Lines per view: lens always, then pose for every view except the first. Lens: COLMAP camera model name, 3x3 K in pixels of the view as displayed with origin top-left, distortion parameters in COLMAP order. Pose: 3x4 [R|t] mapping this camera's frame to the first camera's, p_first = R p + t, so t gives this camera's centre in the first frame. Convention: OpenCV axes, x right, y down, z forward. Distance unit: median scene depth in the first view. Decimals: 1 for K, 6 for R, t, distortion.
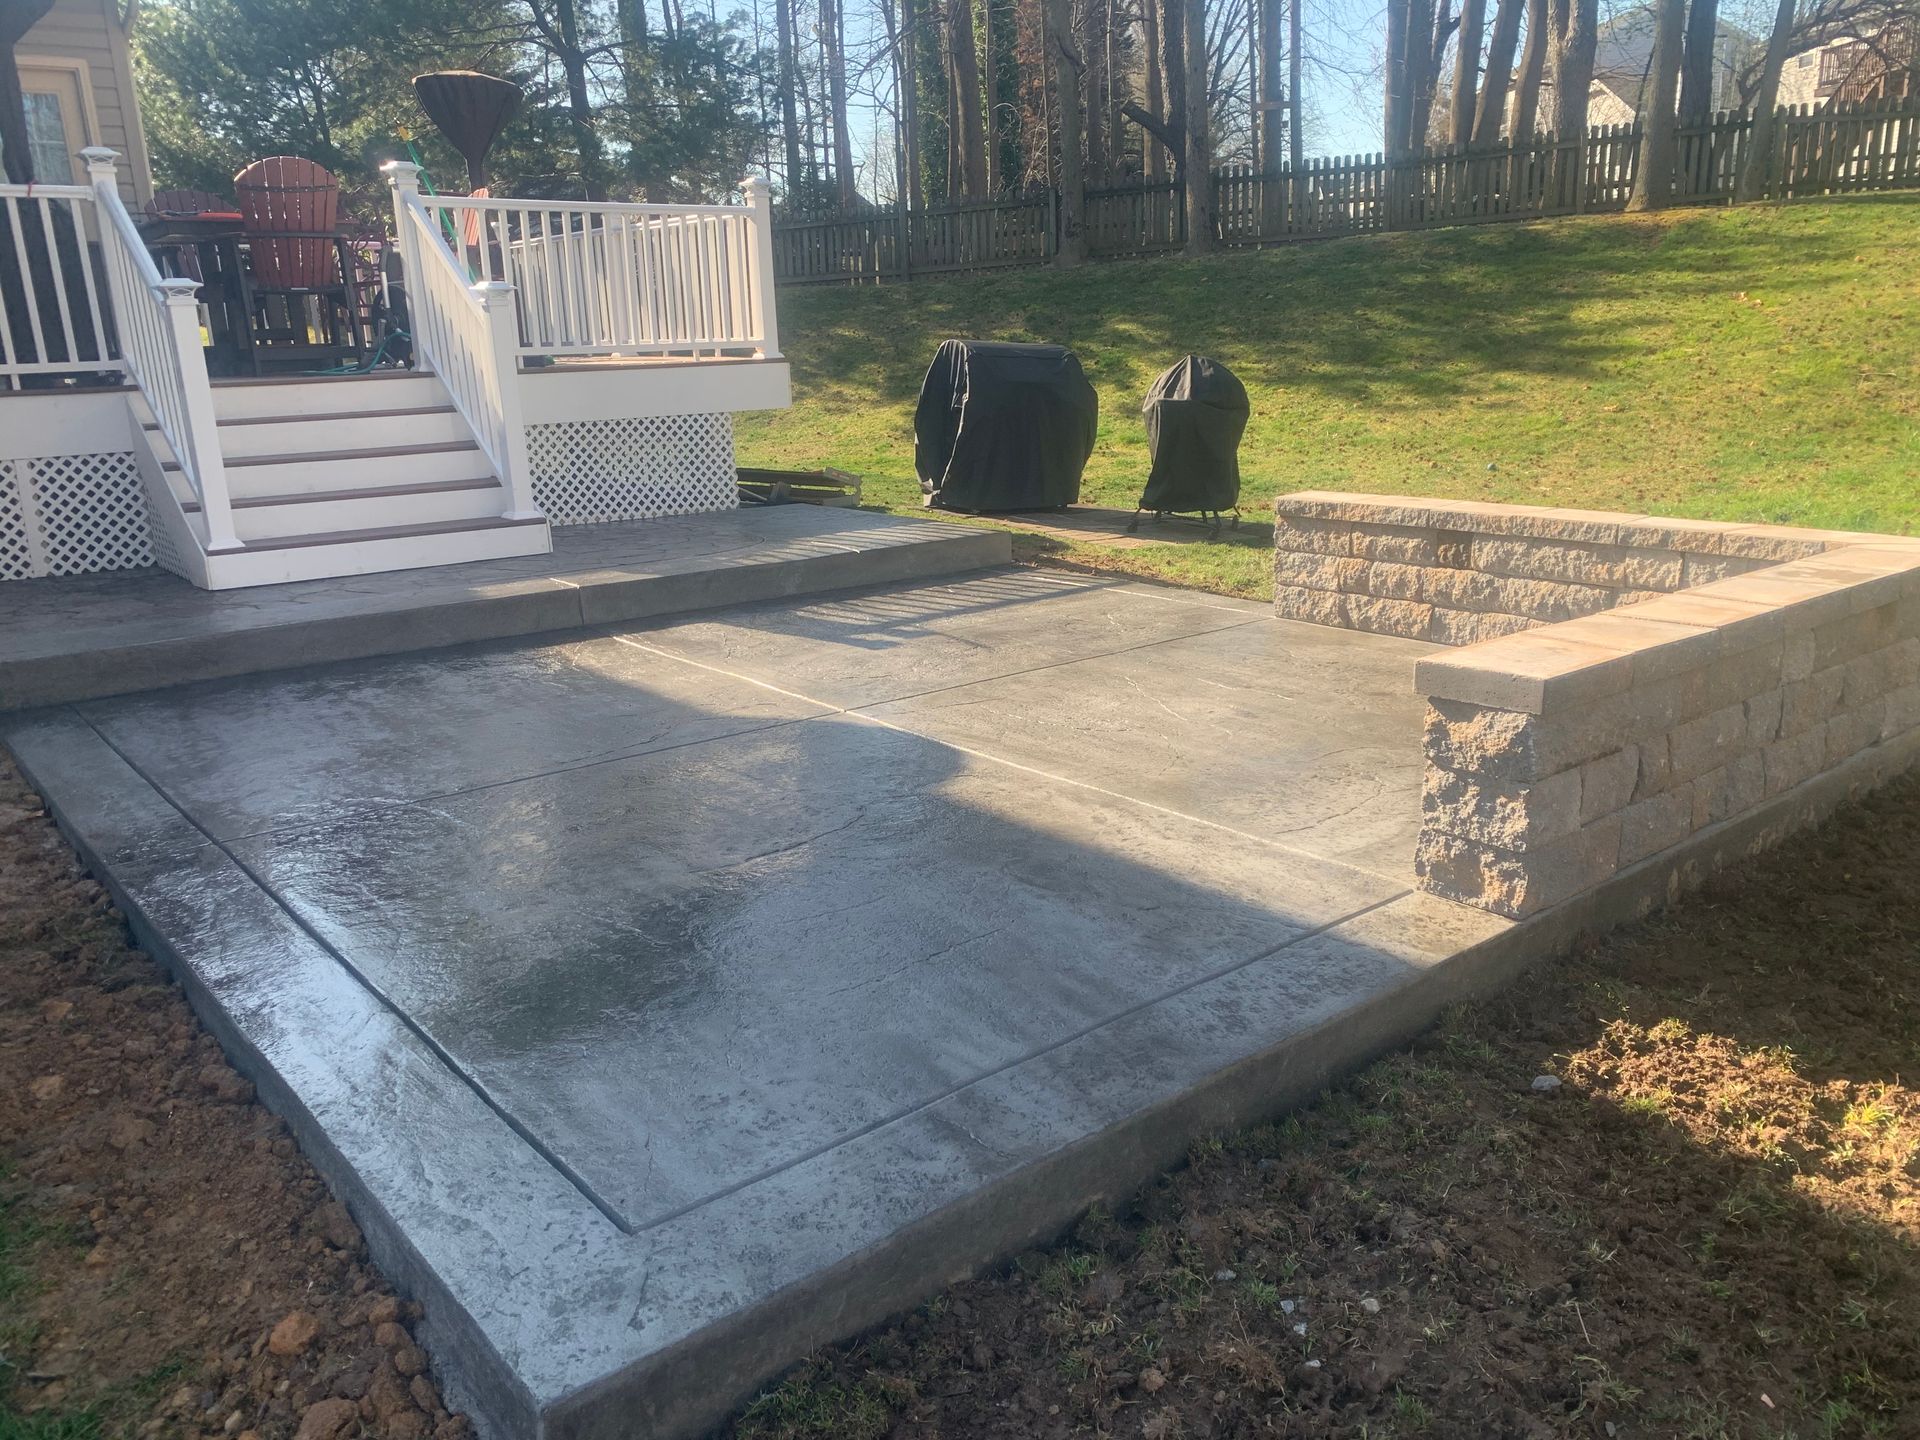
lens RADIAL K [[1495.1, 0, 972.8], [0, 1495.1, 707.9], [0, 0, 1]] dist [0.046771, -0.009836]
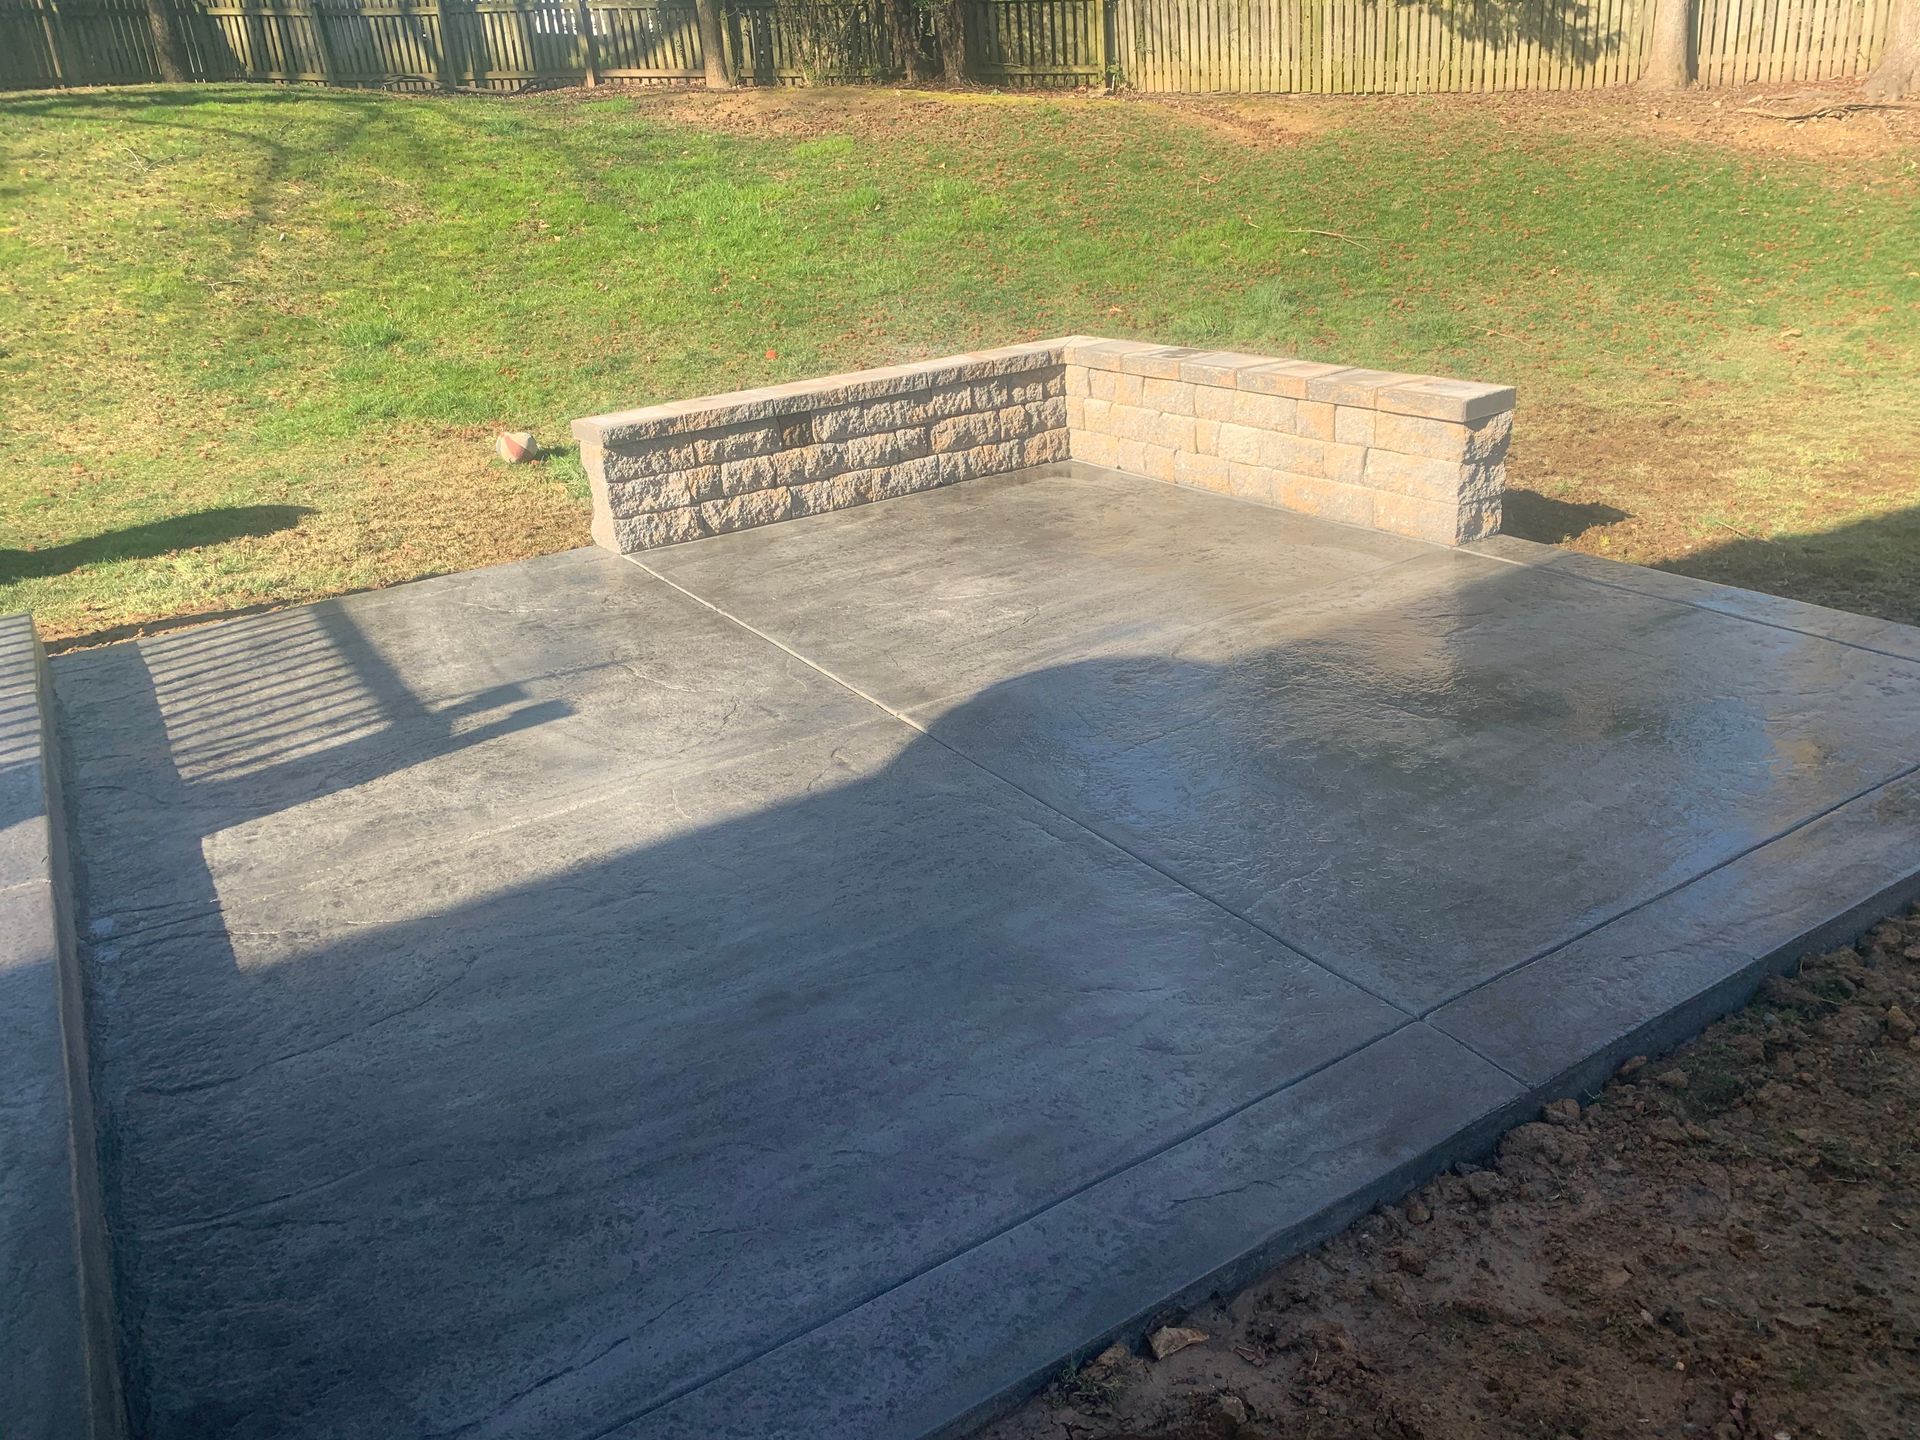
lens RADIAL K [[1495.1, 0, 978.2], [0, 1495.1, 732.1], [0, 0, 1]] dist [0.046771, -0.009836]
pose [[0.106127, -0.362300, 0.926000, -0.772736], [0.307219, 0.897643, 0.315996, -0.214606], [-0.945703, 0.250949, 0.206570, 0.705298]]
